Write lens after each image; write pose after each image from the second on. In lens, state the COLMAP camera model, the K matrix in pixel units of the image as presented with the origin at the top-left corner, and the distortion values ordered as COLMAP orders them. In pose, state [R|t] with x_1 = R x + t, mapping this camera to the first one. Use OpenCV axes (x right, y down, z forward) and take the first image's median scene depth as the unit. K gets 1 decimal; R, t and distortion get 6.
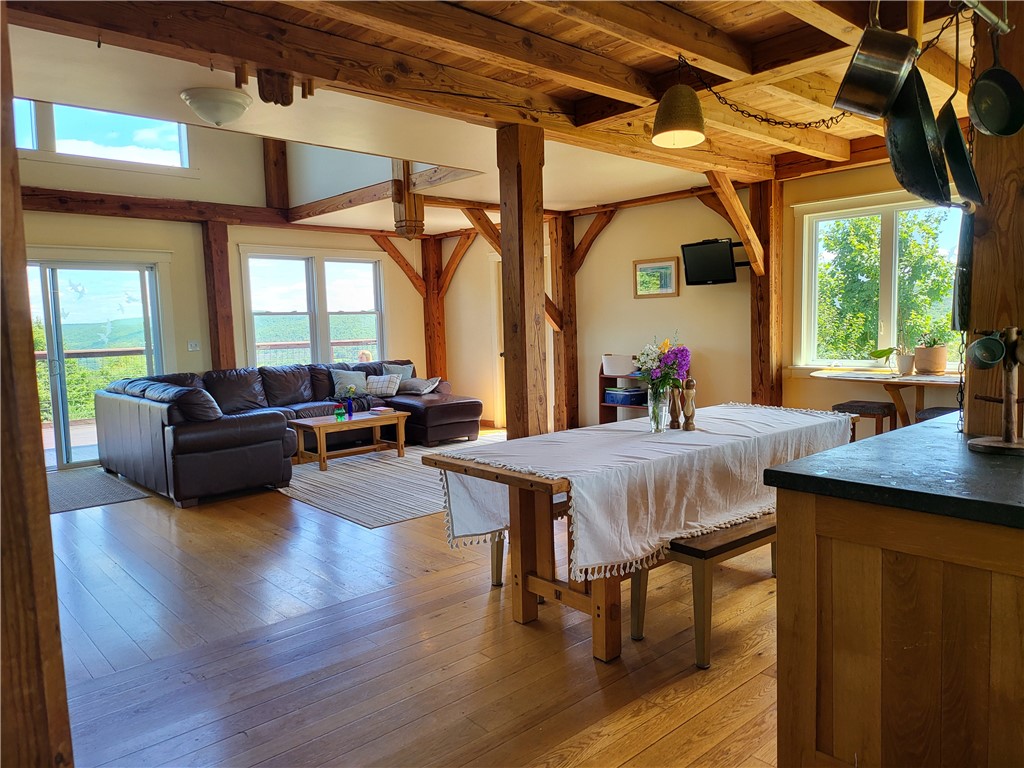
lens RADIAL K [[716.2, 0, 513.4], [0, 716.2, 379.8], [0, 0, 1]] dist [0.053275, -0.048987]
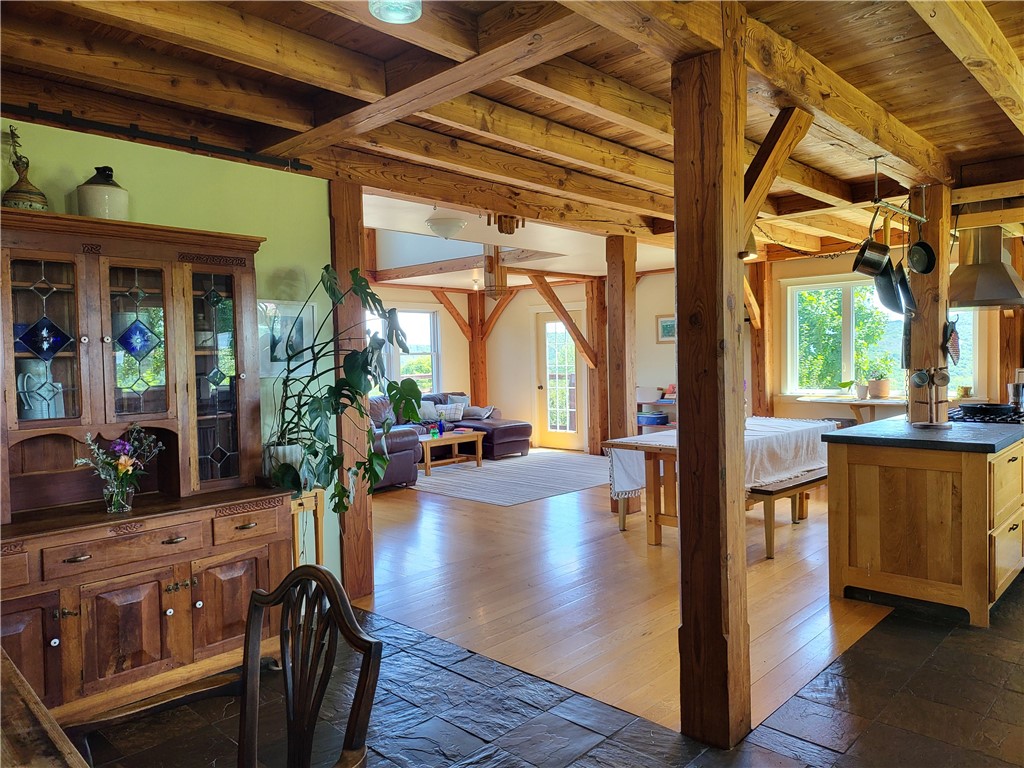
lens RADIAL K [[716.2, 0, 512.8], [0, 716.2, 384.7], [0, 0, 1]] dist [0.053275, -0.048987]
pose [[0.997149, -0.001259, 0.075447, -0.238725], [0.004658, 0.998981, -0.044895, 0.023472], [-0.075314, 0.045118, 0.996139, -0.349938]]
